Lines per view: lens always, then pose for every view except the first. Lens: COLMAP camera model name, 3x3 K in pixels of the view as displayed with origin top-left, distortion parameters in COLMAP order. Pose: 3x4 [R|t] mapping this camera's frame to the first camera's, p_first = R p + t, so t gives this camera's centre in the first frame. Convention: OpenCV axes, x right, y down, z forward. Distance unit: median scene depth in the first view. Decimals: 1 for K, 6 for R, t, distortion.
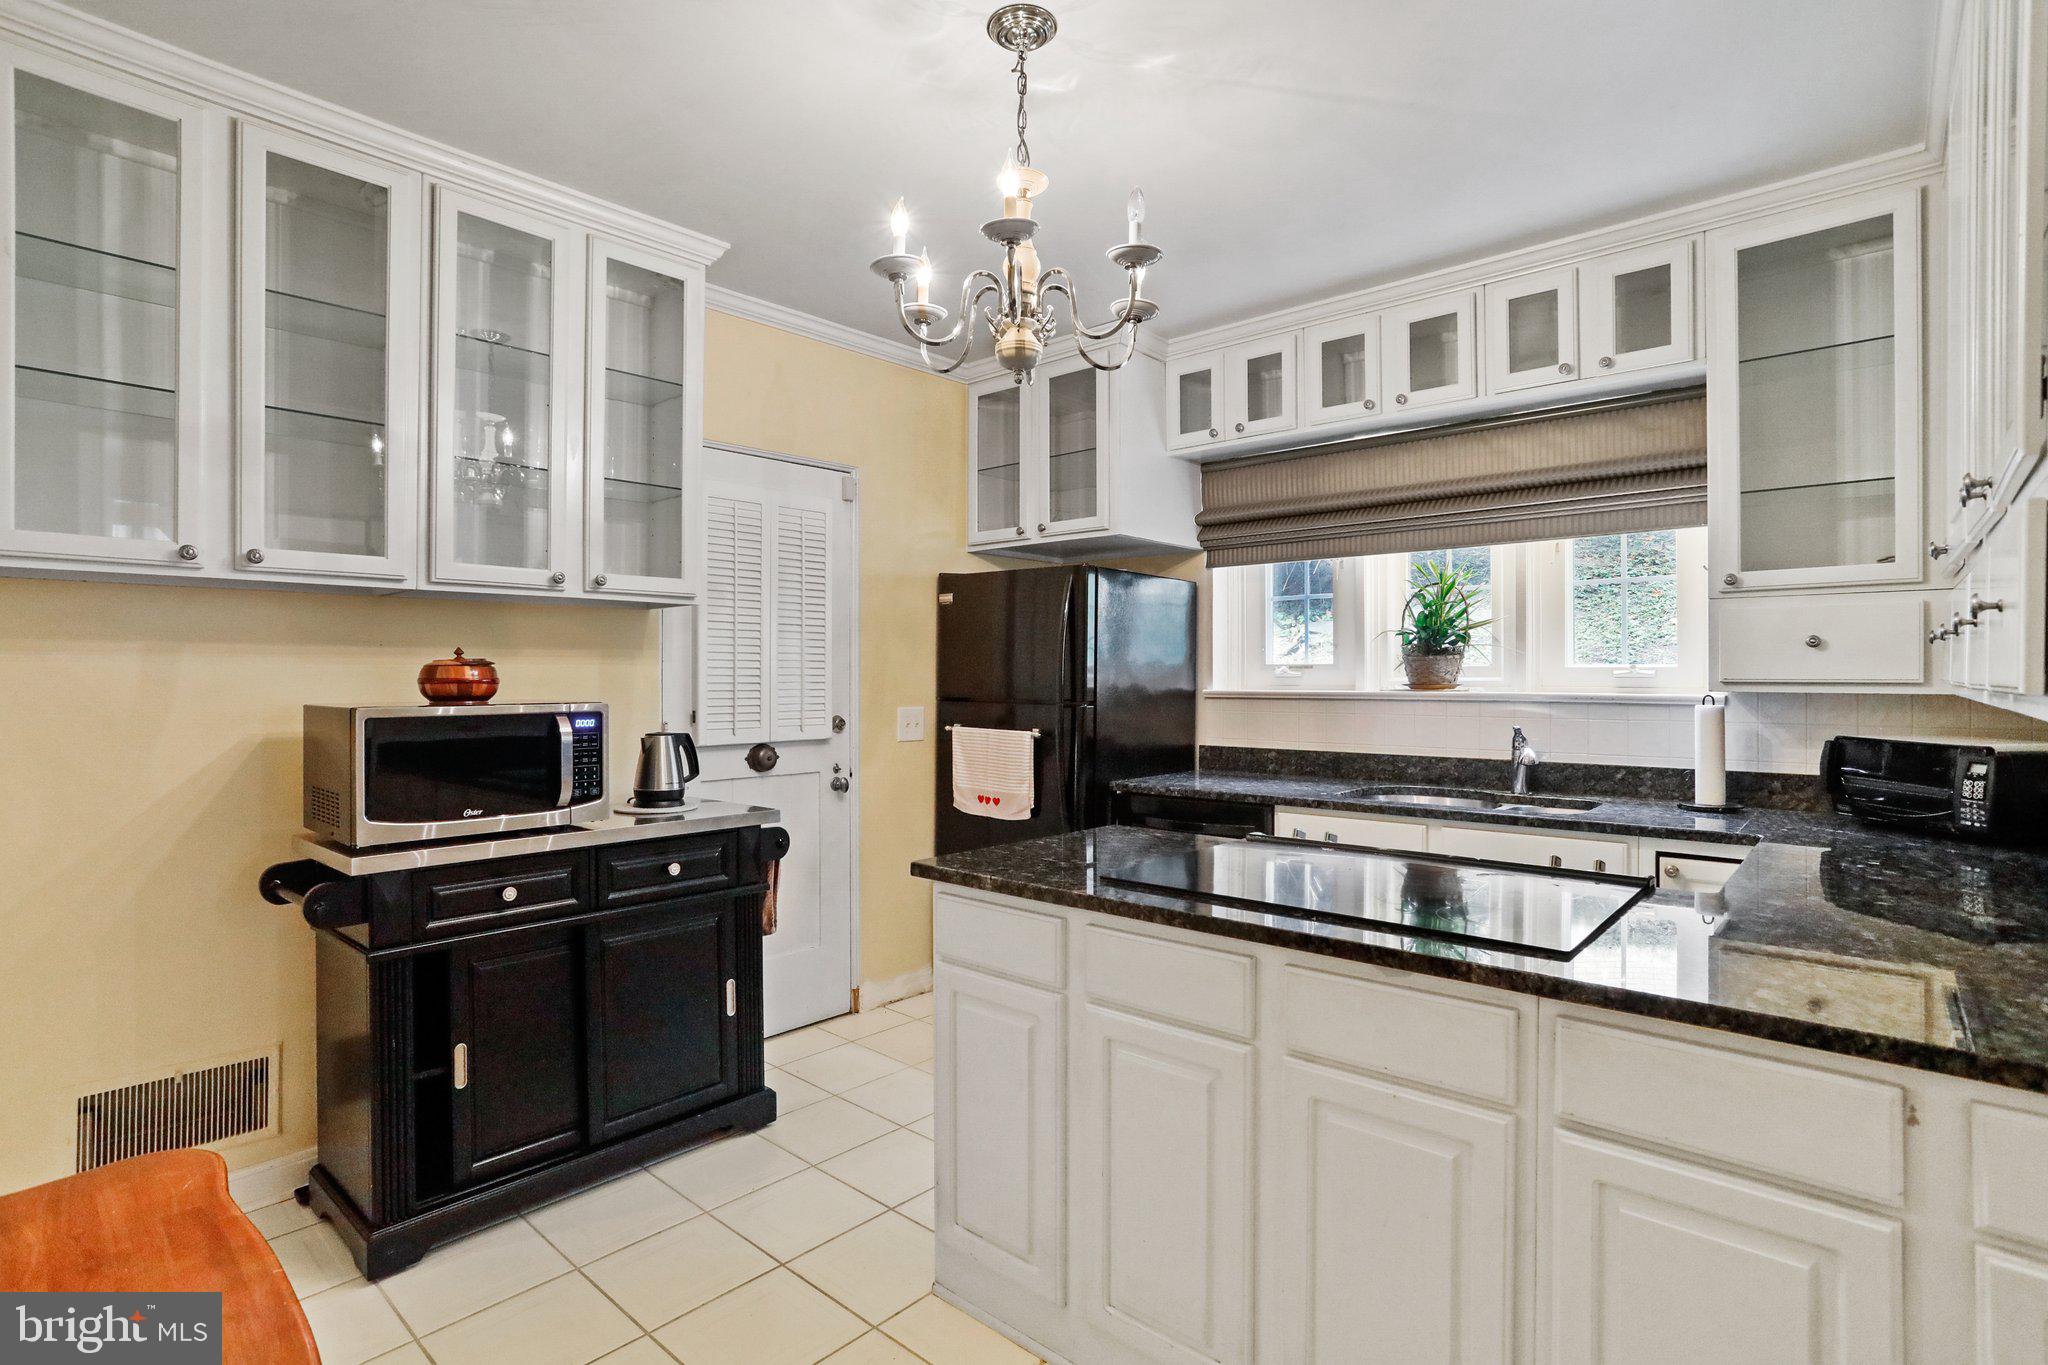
lens RADIAL K [[1001.1, 0, 1024.8], [0, 1001.1, 672.6], [0, 0, 1]] dist [-0.056783, 0.030430]
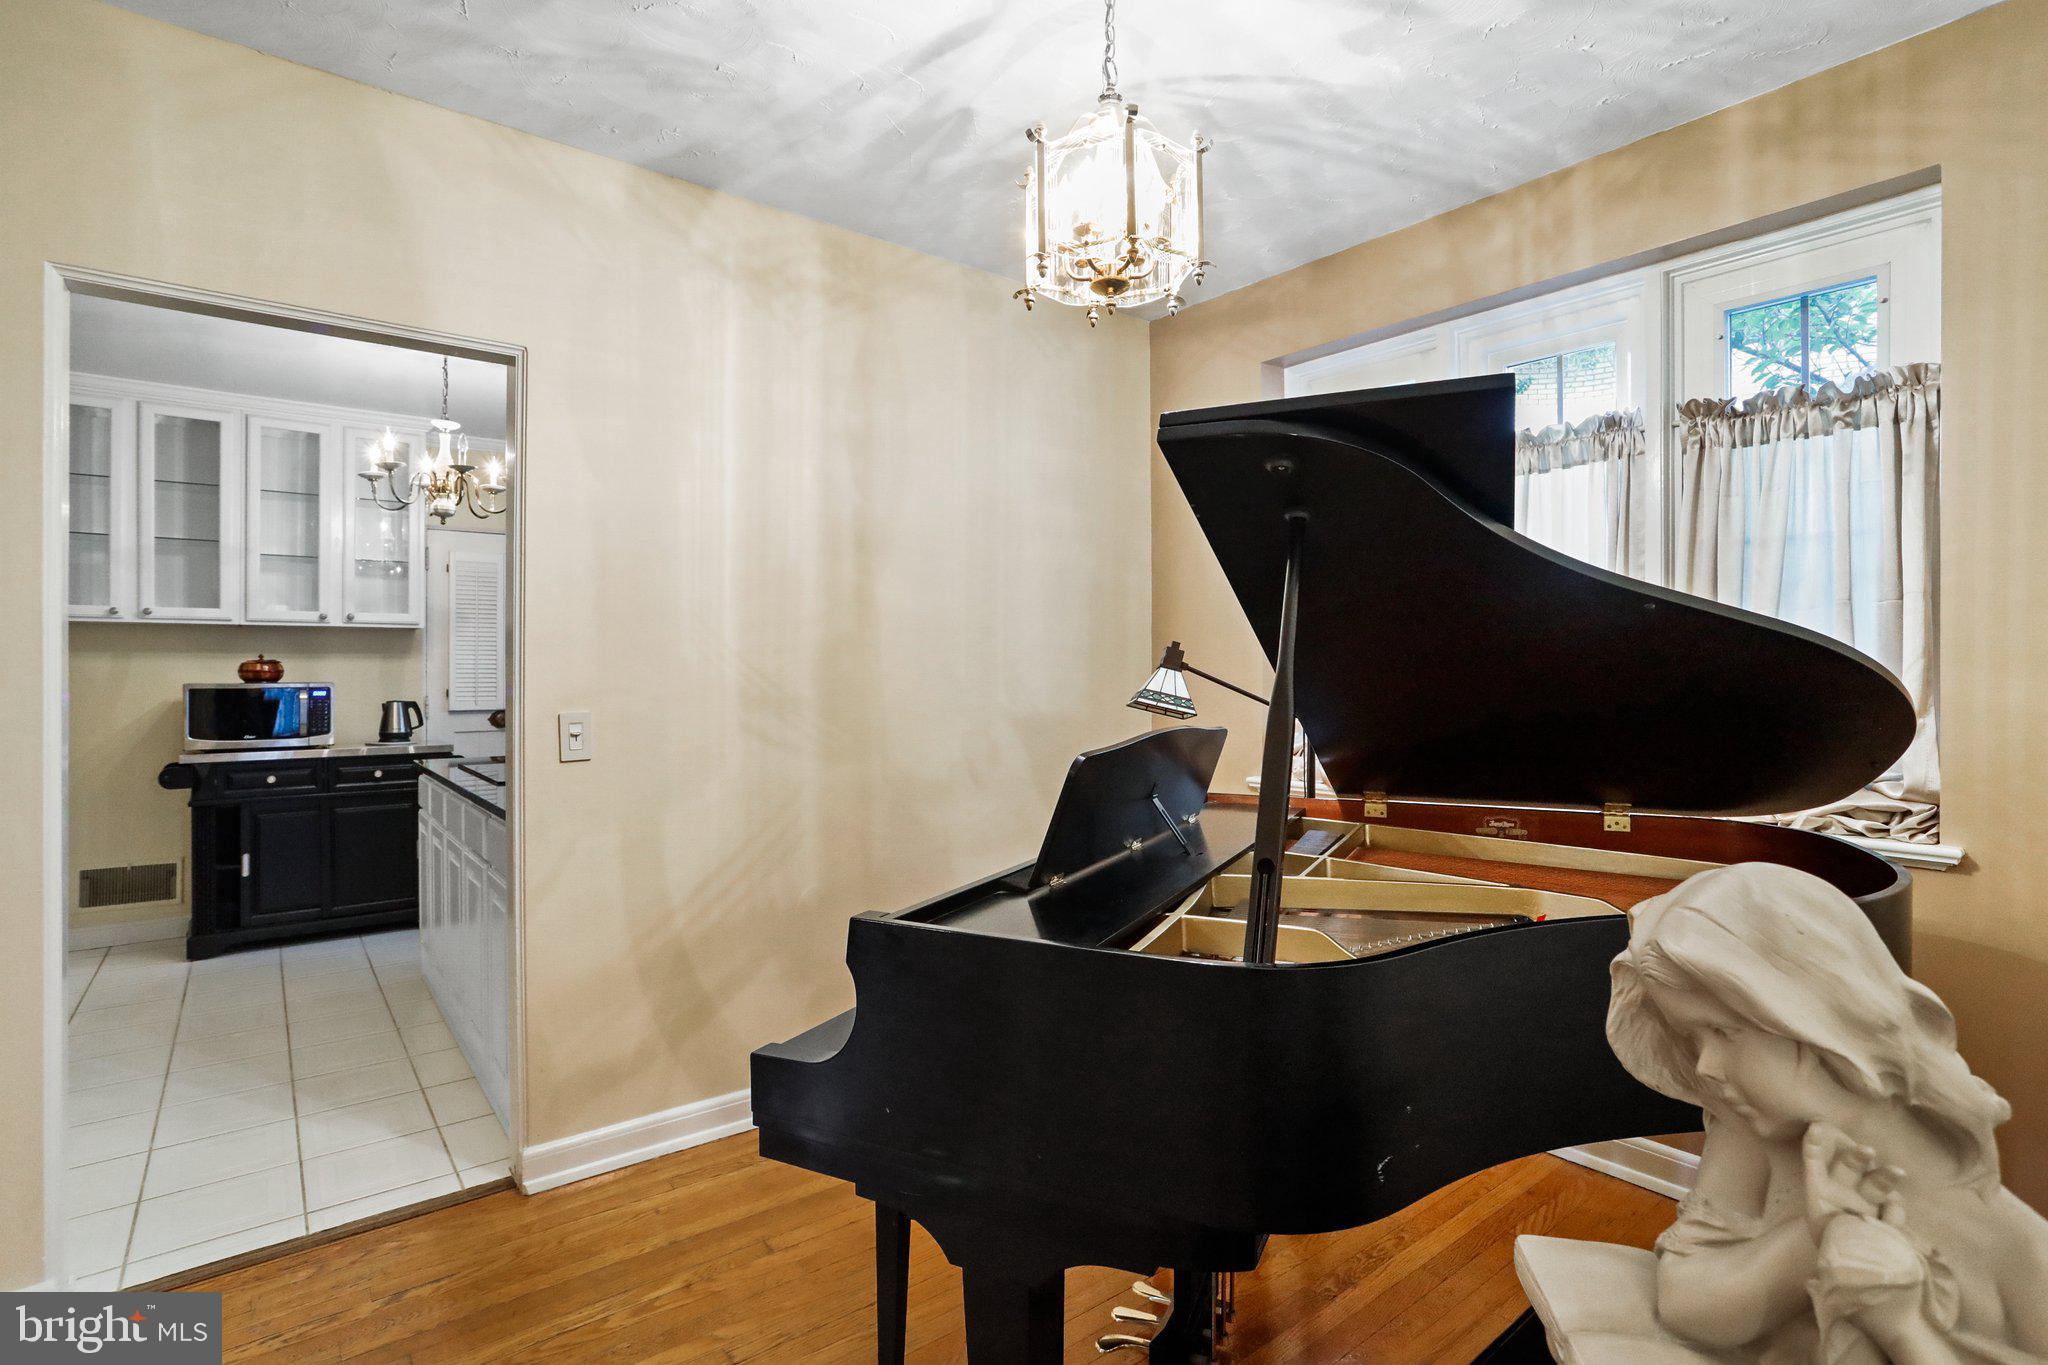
lens RADIAL K [[978.7, 0, 997.9], [0, 978.7, 665.6], [0, 0, 1]] dist [-0.001122, 0.000170]
pose [[0.982395, -0.000846, -0.186813, 1.213553], [0.000598, 0.999999, -0.001388, 0.000653], [0.186814, 0.001252, 0.982394, -0.622033]]
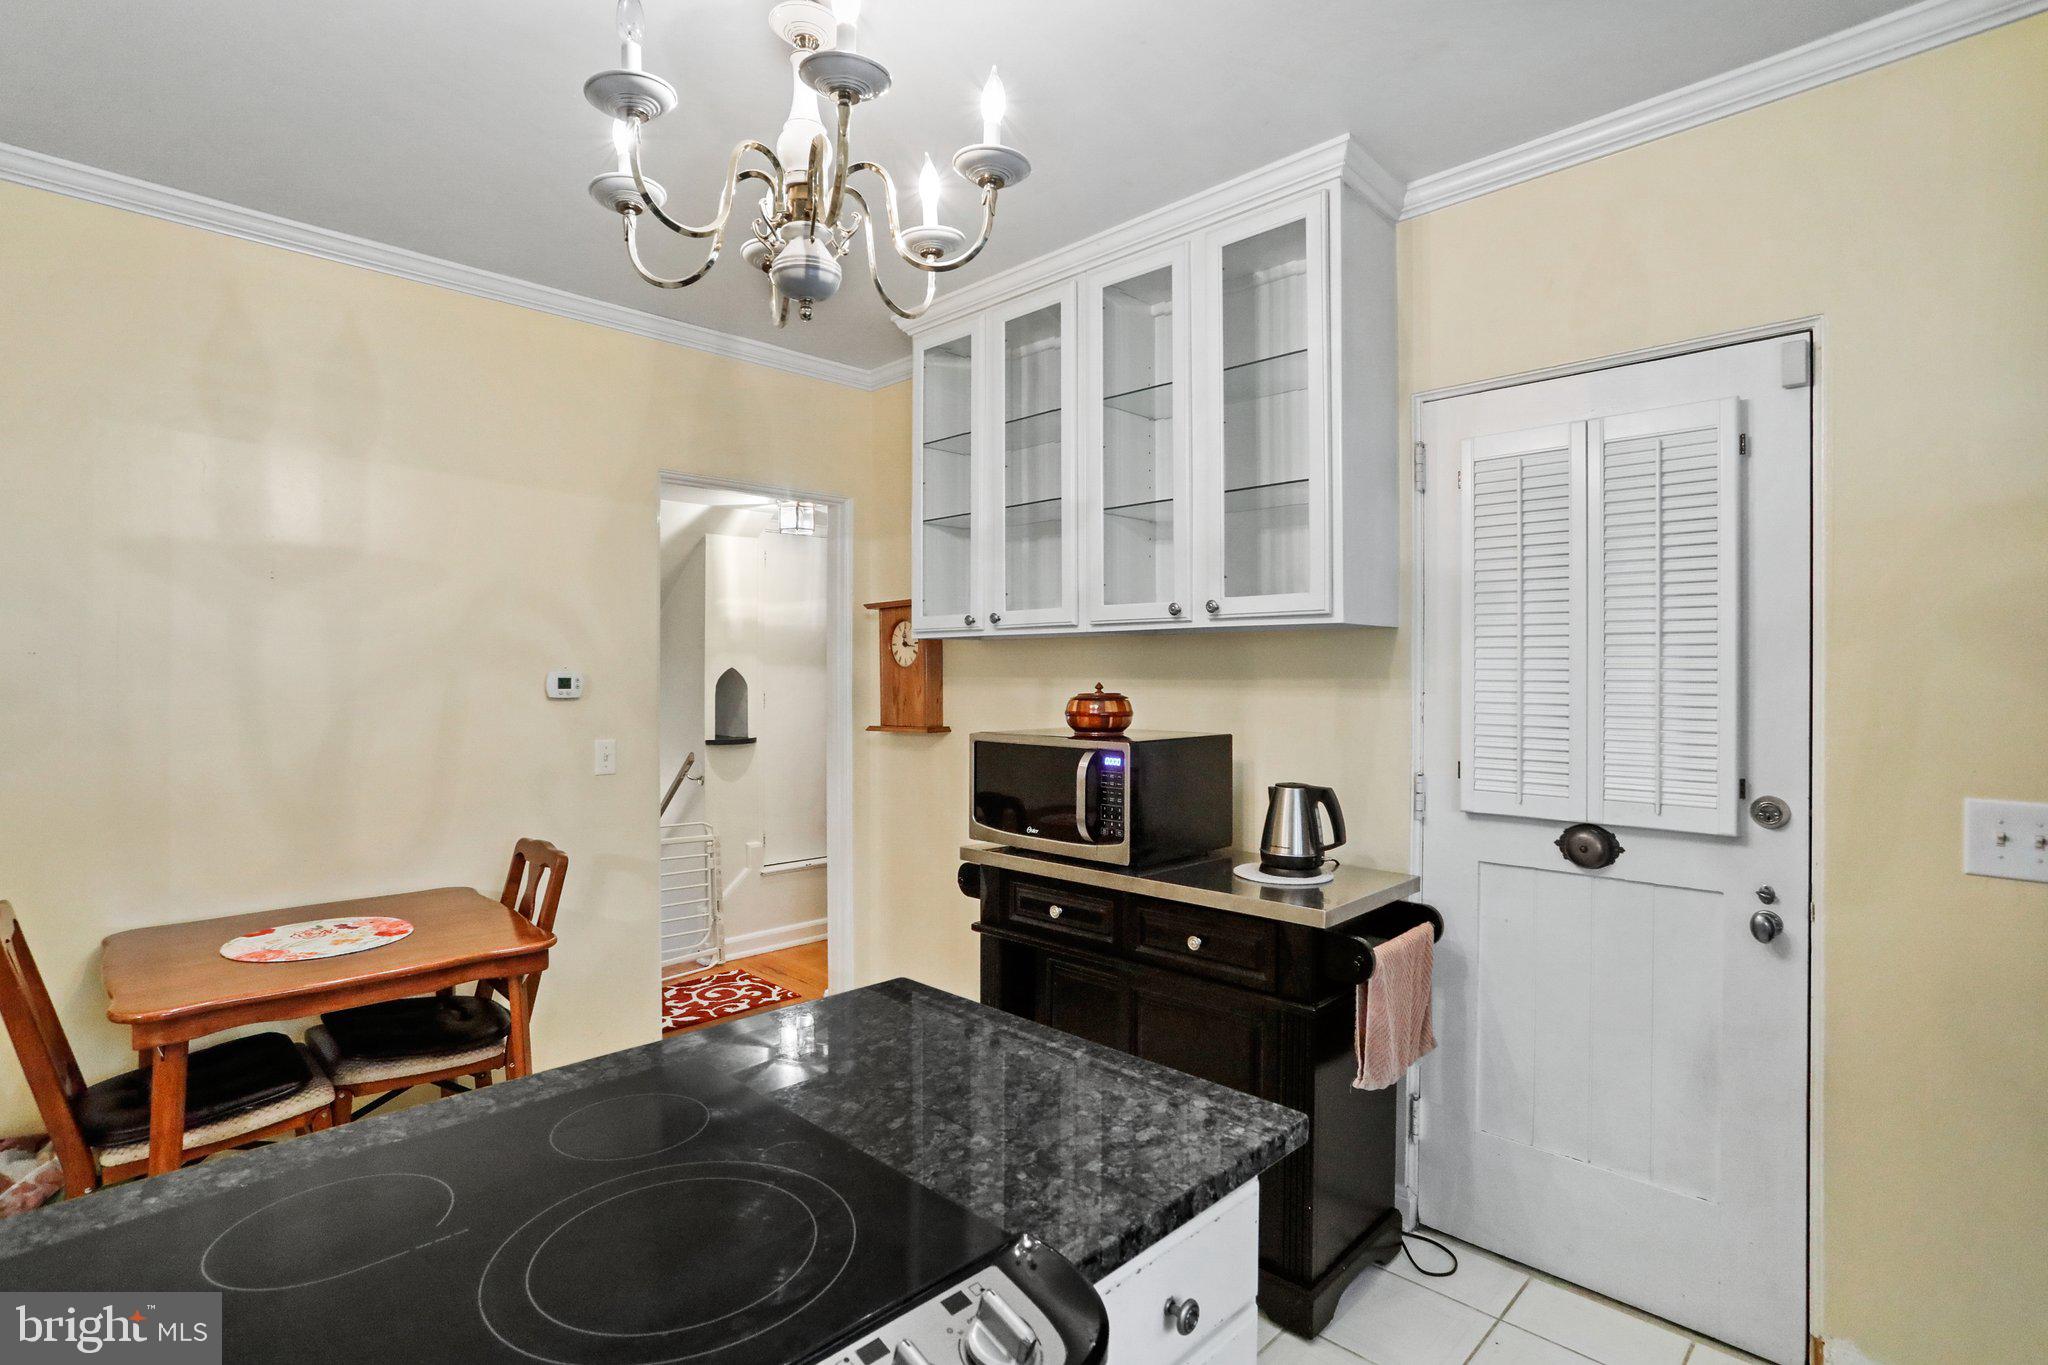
lens RADIAL K [[1001.1, 0, 1024.8], [0, 1001.1, 672.6], [0, 0, 1]] dist [-0.056783, 0.030430]
pose [[-0.050161, -0.003649, -0.998734, 0.546067], [0.000572, 0.999993, -0.003682, -0.032686], [0.998741, -0.000756, -0.050158, 0.971064]]
